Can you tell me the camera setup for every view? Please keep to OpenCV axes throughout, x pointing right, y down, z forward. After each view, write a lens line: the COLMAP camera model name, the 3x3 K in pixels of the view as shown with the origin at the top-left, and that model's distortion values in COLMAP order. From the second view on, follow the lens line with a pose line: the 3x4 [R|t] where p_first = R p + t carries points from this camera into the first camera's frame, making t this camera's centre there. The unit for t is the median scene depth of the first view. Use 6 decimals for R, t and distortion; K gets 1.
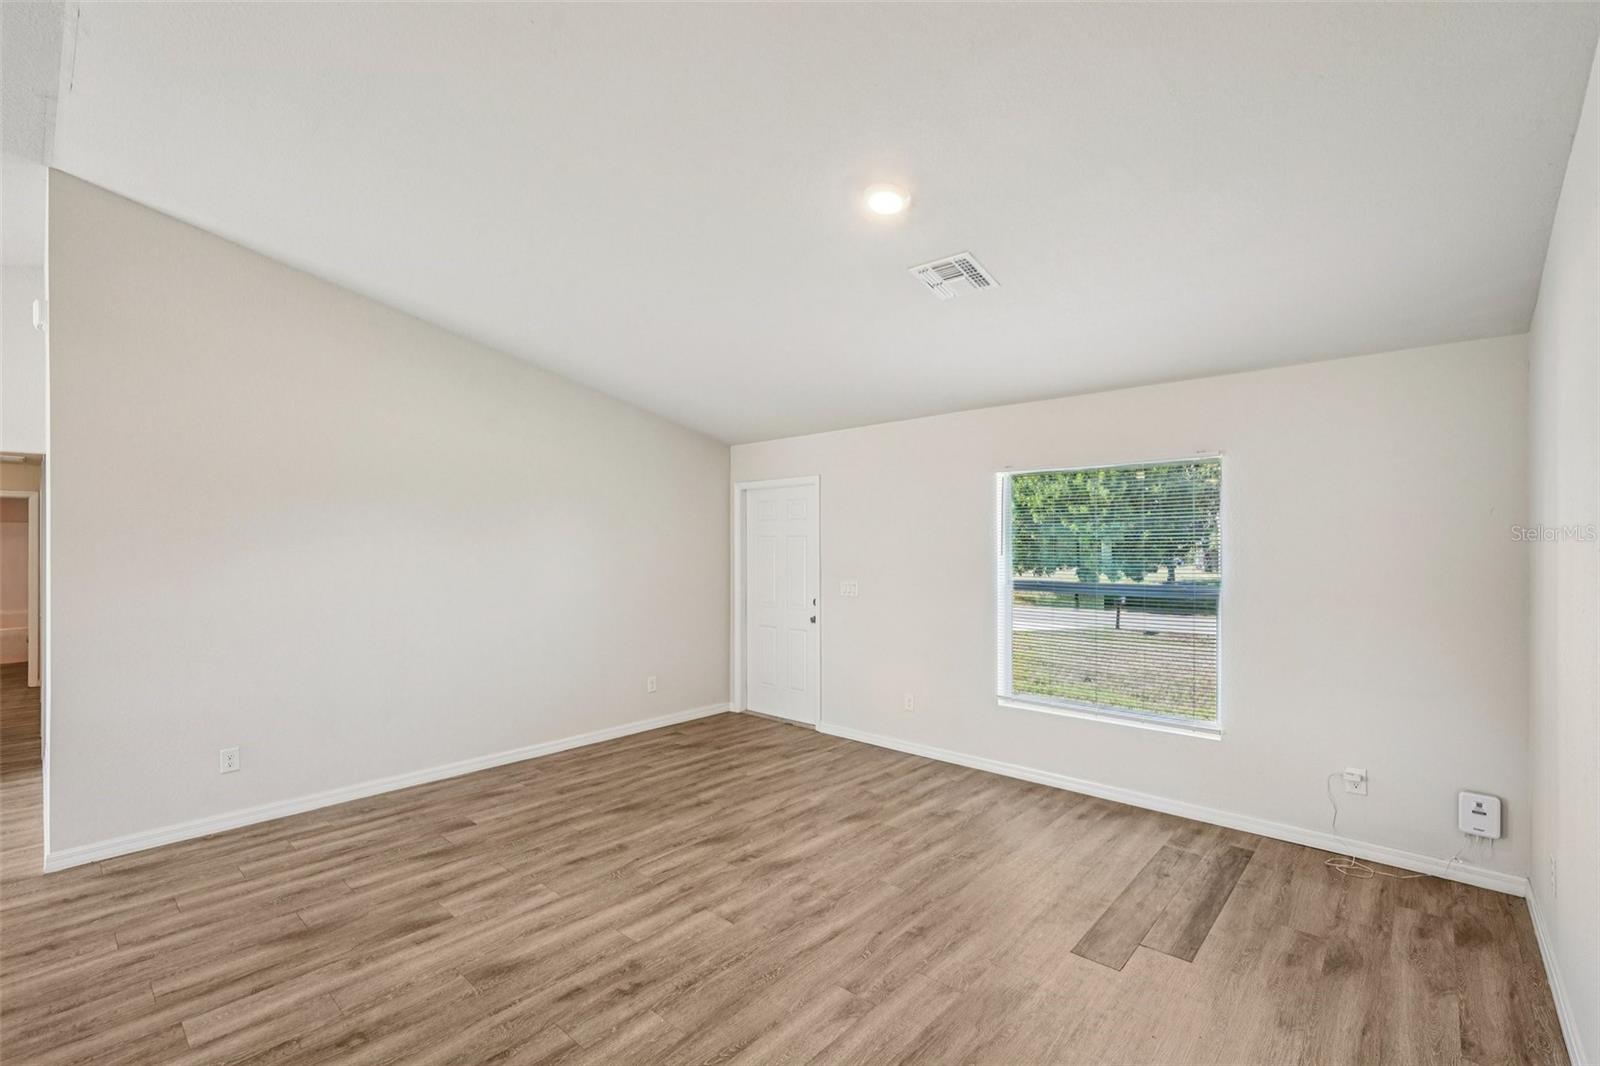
lens RADIAL K [[699.7, 0, 802.0], [0, 699.7, 535.6], [0, 0, 1]] dist [-0.008398, 0.000288]
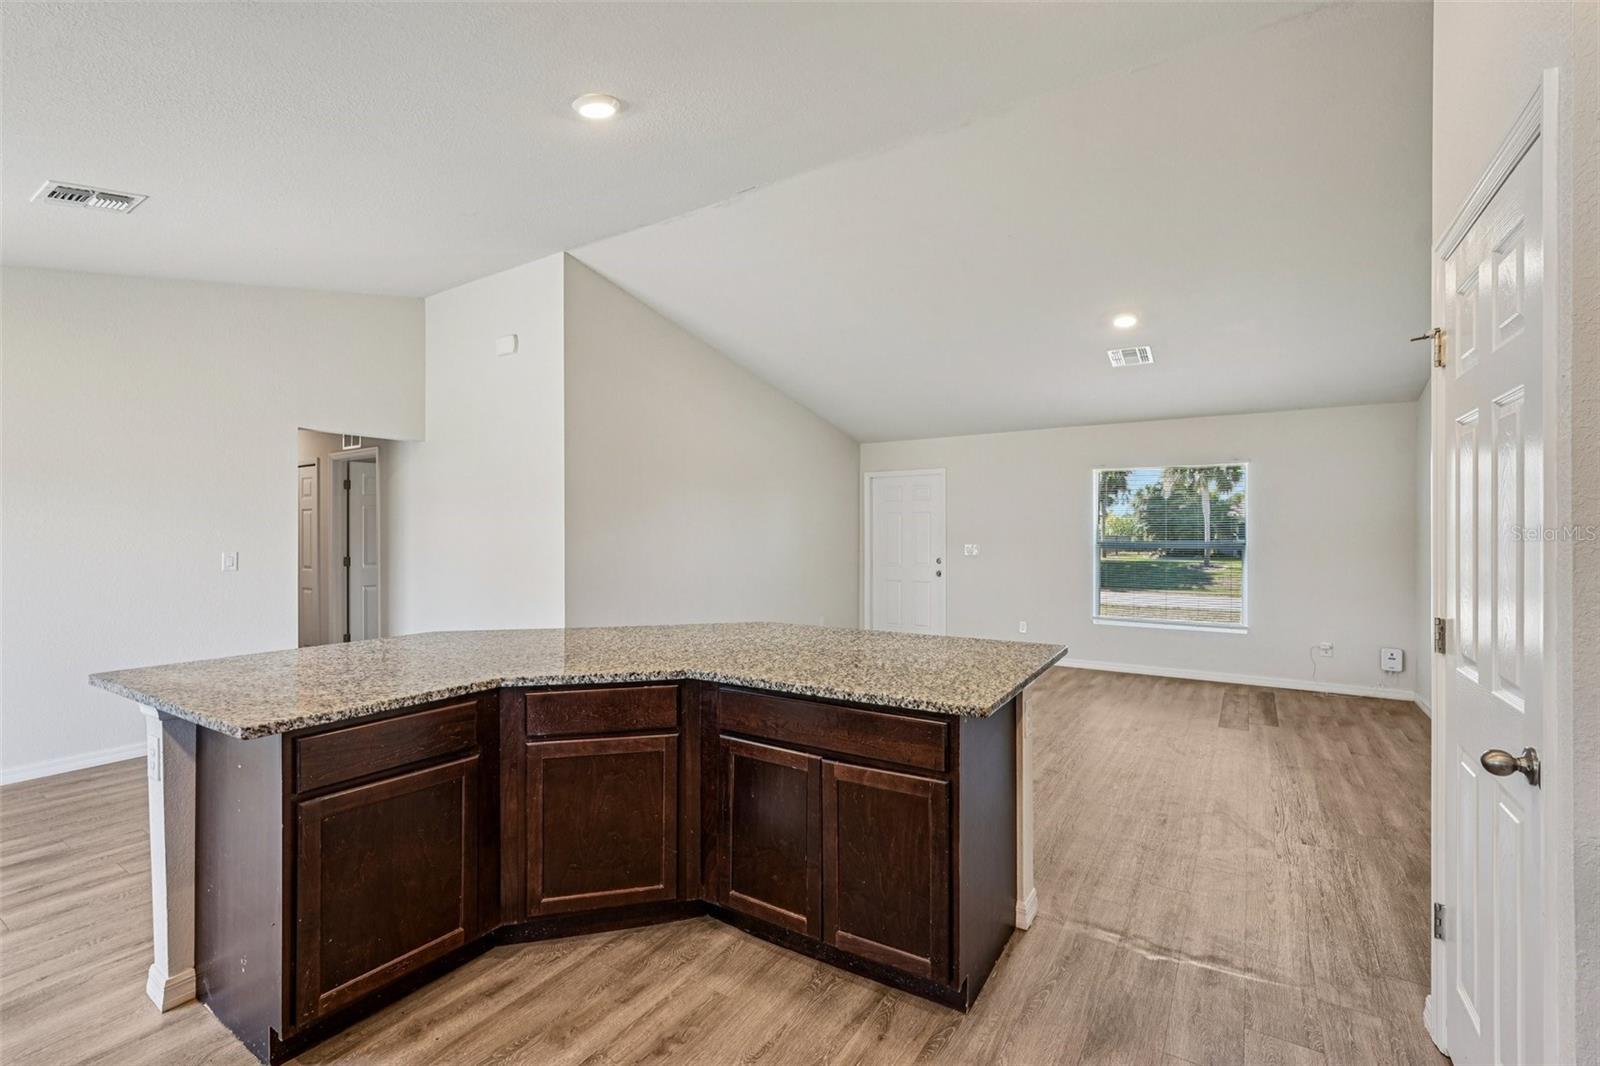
lens RADIAL K [[699.7, 0, 802.0], [0, 699.7, 535.6], [0, 0, 1]] dist [-0.008398, 0.000288]
pose [[0.985798, 0.002417, 0.167920, -0.804702], [-0.005281, 0.999848, 0.016611, 0.041645], [-0.167855, -0.017262, 0.985661, -0.508729]]
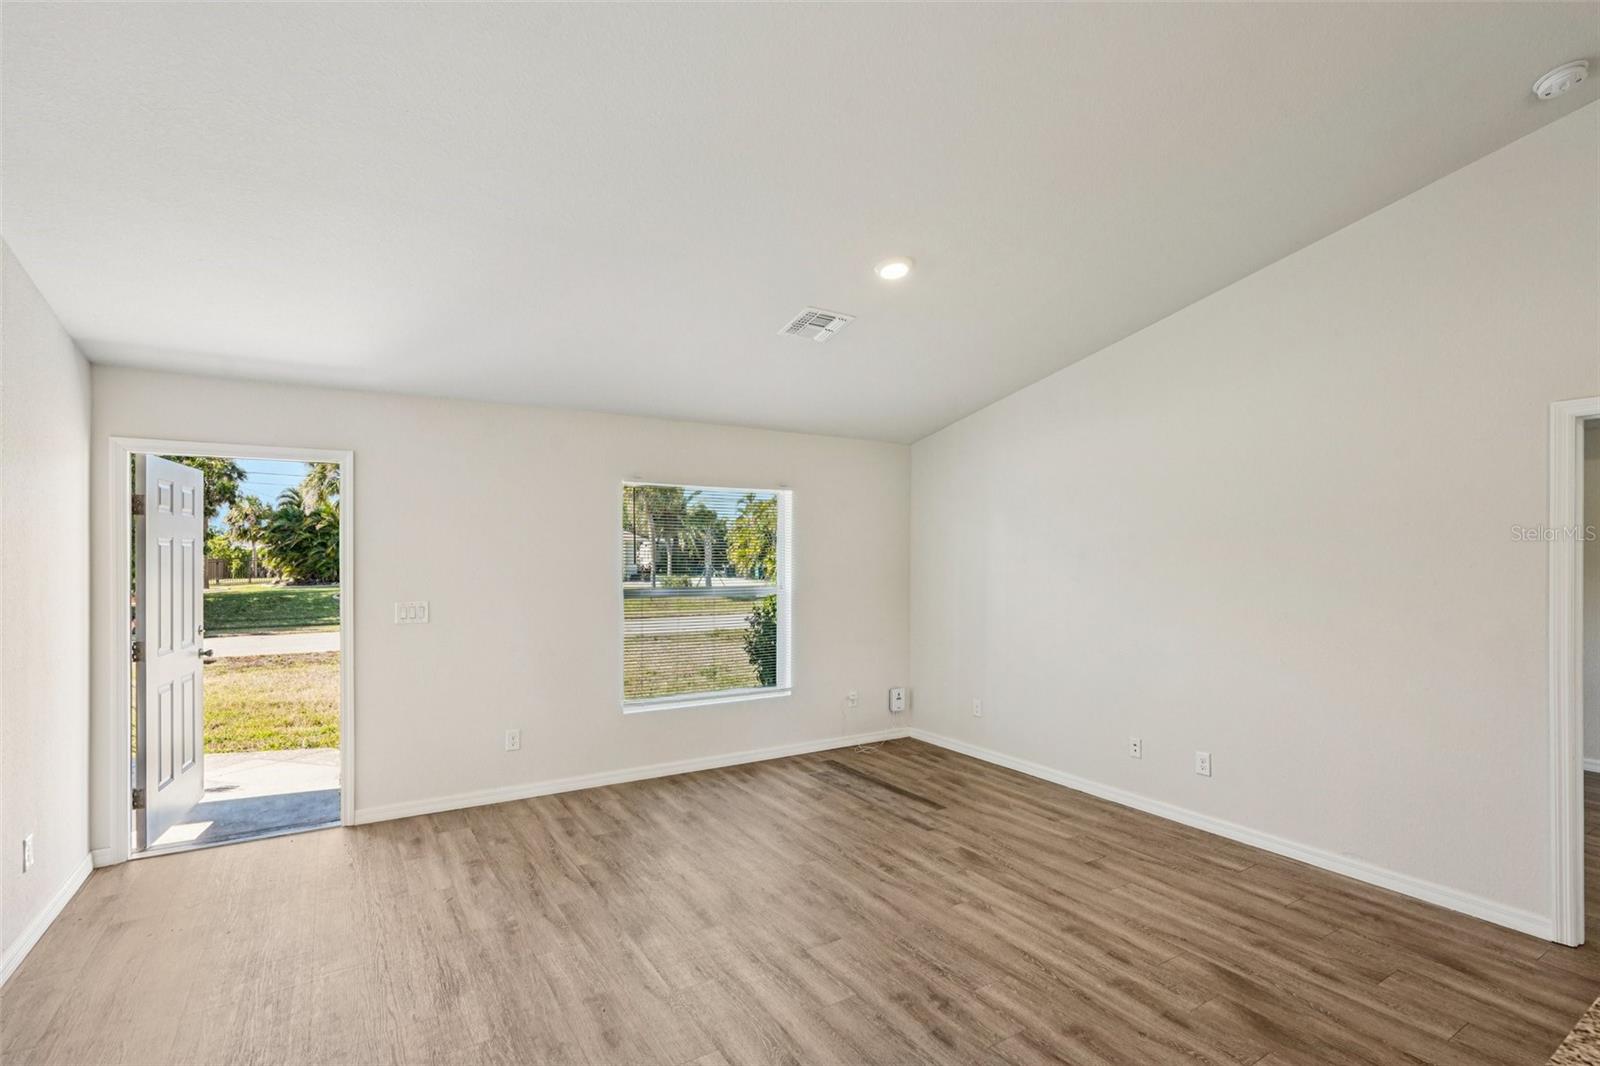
lens RADIAL K [[762.8, 0, 800.6], [0, 762.8, 554.9], [0, 0, 1]] dist [-0.022625, 0.000196]
pose [[0.269525, 0.002037, 0.962991, -0.927000], [-0.014917, 0.999887, 0.002060, 0.017644], [-0.962878, -0.014920, 0.269525, 0.638609]]
